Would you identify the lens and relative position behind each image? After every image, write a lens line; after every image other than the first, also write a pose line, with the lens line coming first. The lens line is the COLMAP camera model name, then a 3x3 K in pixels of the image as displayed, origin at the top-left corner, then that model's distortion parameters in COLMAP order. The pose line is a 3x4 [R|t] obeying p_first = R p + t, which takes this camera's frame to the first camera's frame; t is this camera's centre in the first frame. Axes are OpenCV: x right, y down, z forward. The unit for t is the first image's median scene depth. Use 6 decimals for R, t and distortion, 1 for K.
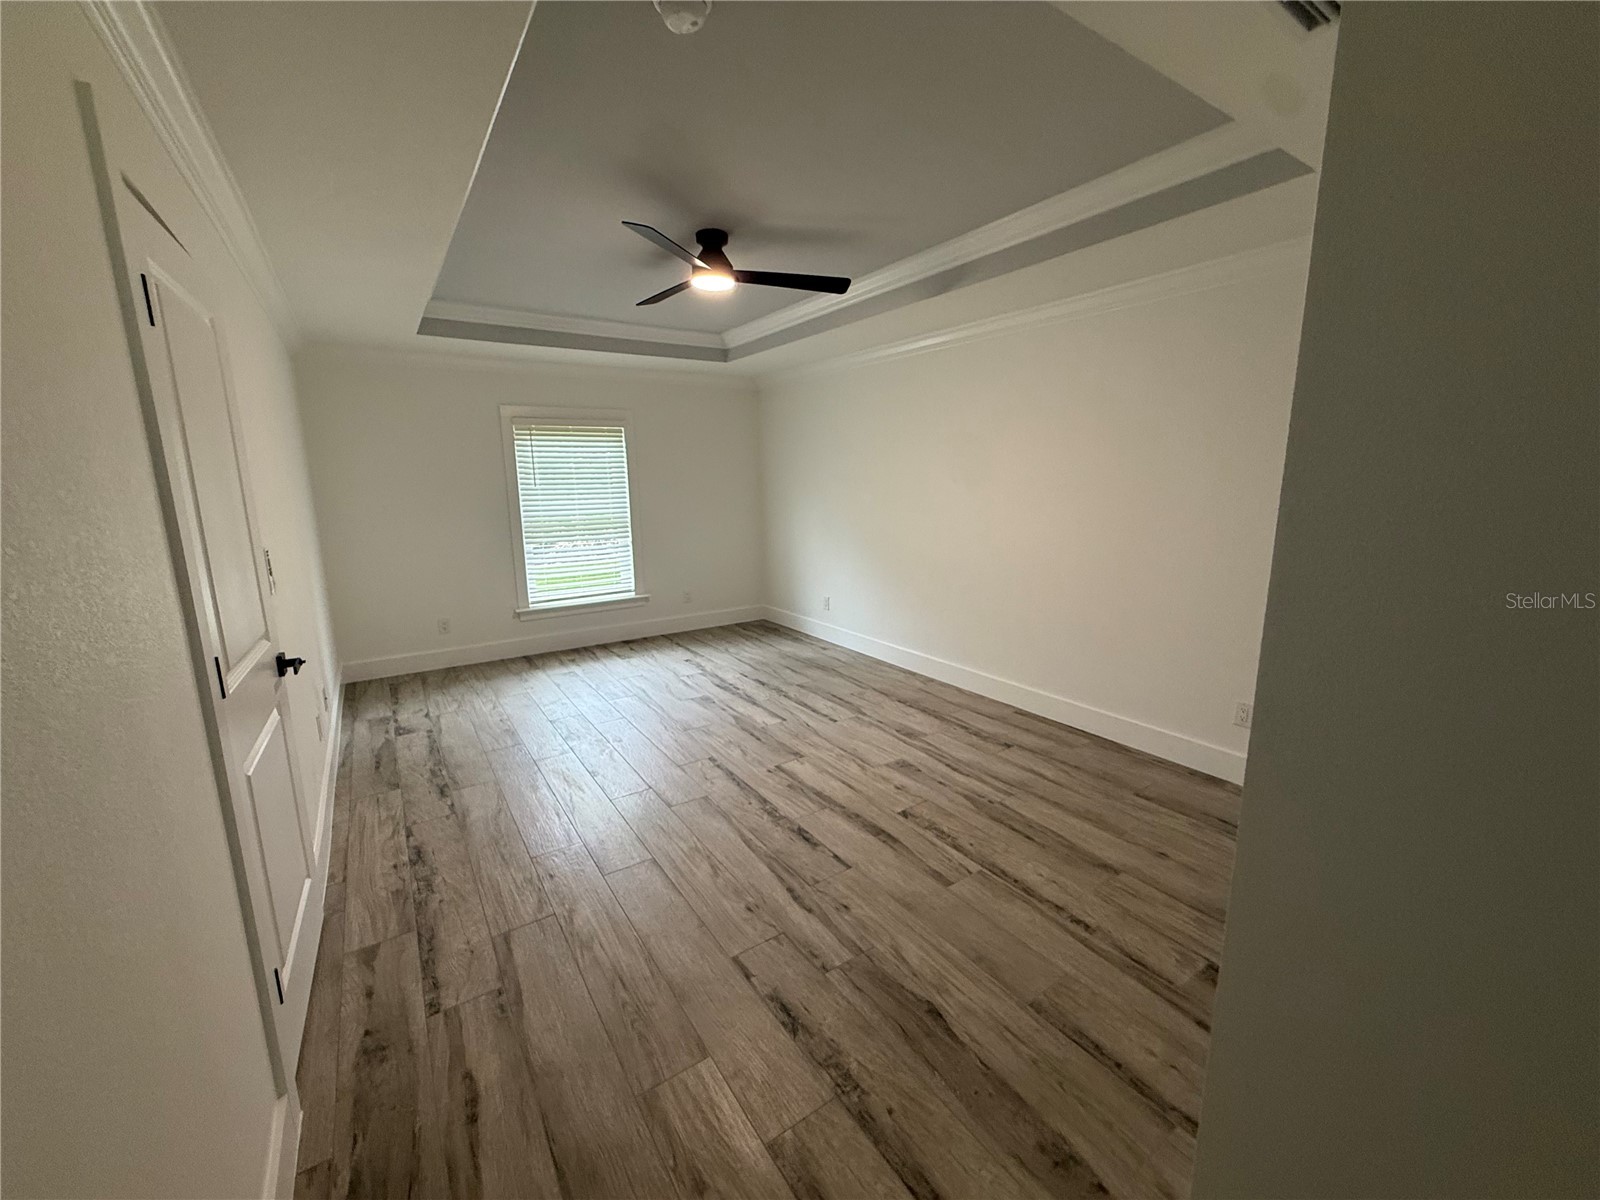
lens RADIAL K [[637.3, 0, 797.3], [0, 637.3, 600.1], [0, 0, 1]] dist [-0.000565, -0.000174]
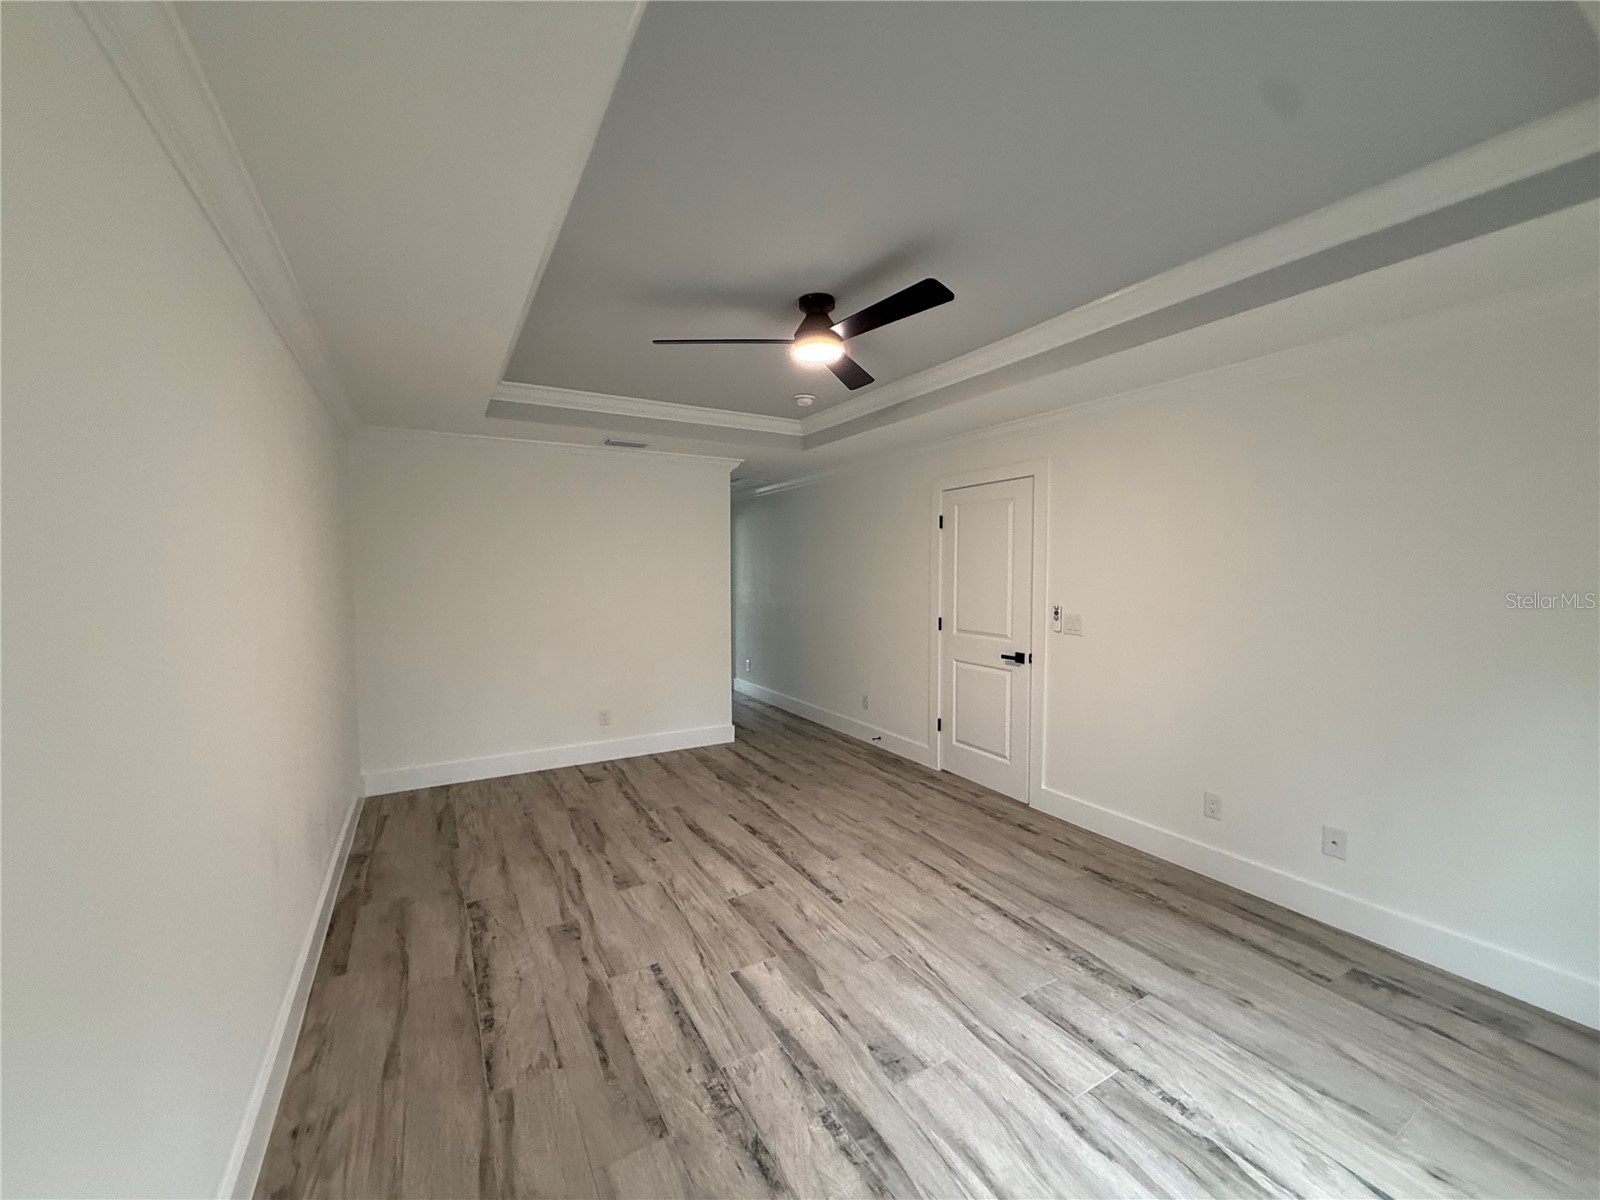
lens RADIAL K [[637.3, 0, 797.3], [0, 637.3, 600.1], [0, 0, 1]] dist [-0.000565, -0.000174]
pose [[-0.997931, 0.013333, 0.062889, -0.146414], [0.028074, 0.970431, 0.239742, -0.356054], [-0.057833, 0.241011, -0.968798, 1.816703]]
